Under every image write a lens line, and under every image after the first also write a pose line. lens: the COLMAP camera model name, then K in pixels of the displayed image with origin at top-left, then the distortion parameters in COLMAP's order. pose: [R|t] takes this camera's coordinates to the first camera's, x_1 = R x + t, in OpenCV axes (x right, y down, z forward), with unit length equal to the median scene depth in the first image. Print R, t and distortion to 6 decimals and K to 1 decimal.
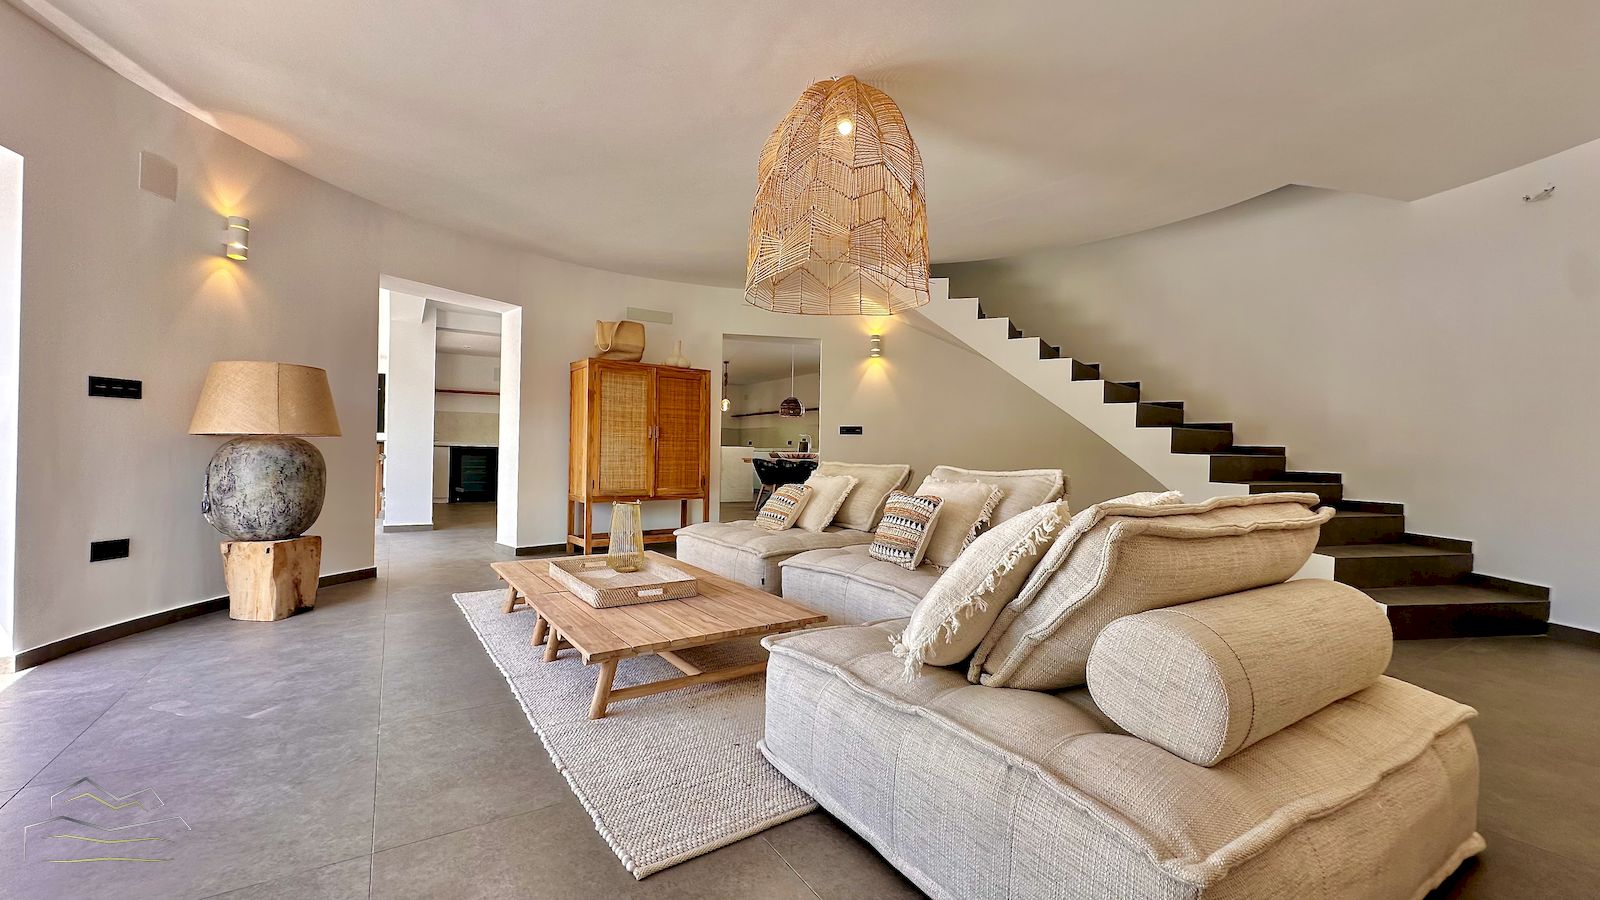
lens RADIAL K [[637.5, 0, 800.0], [0, 637.5, 450.0], [0, 0, 1]] dist [-0.002352, 0.000299]
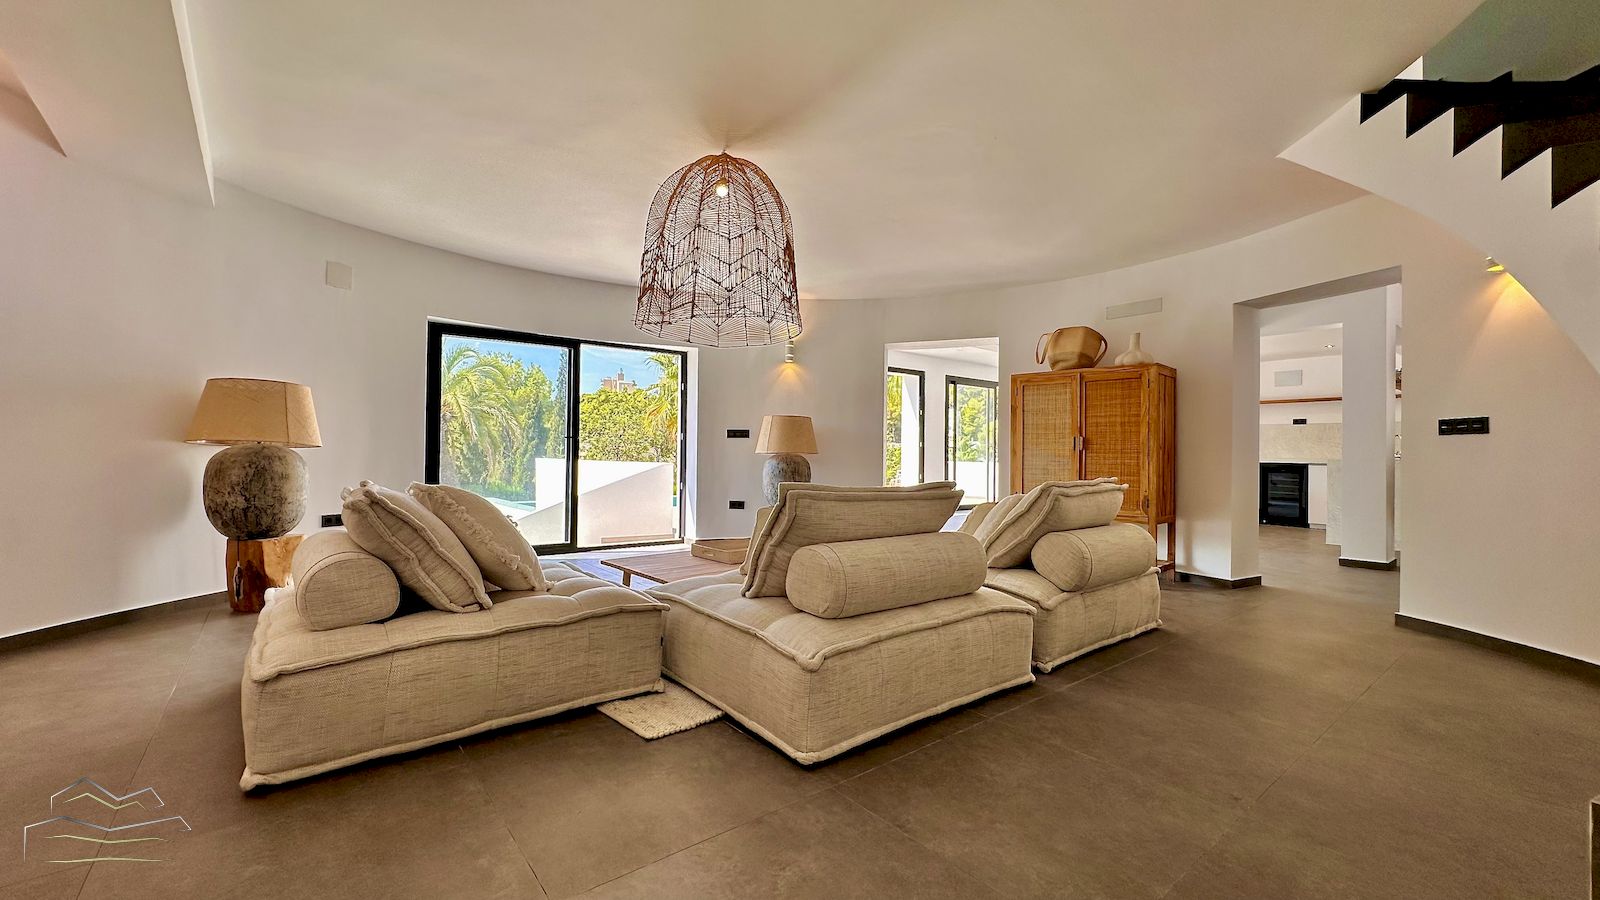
lens RADIAL K [[637.5, 0, 800.0], [0, 637.5, 450.0], [0, 0, 1]] dist [-0.002352, 0.000299]
pose [[0.111307, -0.020472, -0.993575, 0.655486], [-0.008516, 0.999731, -0.021553, 0.004257], [0.993750, 0.010860, 0.111103, 0.523371]]
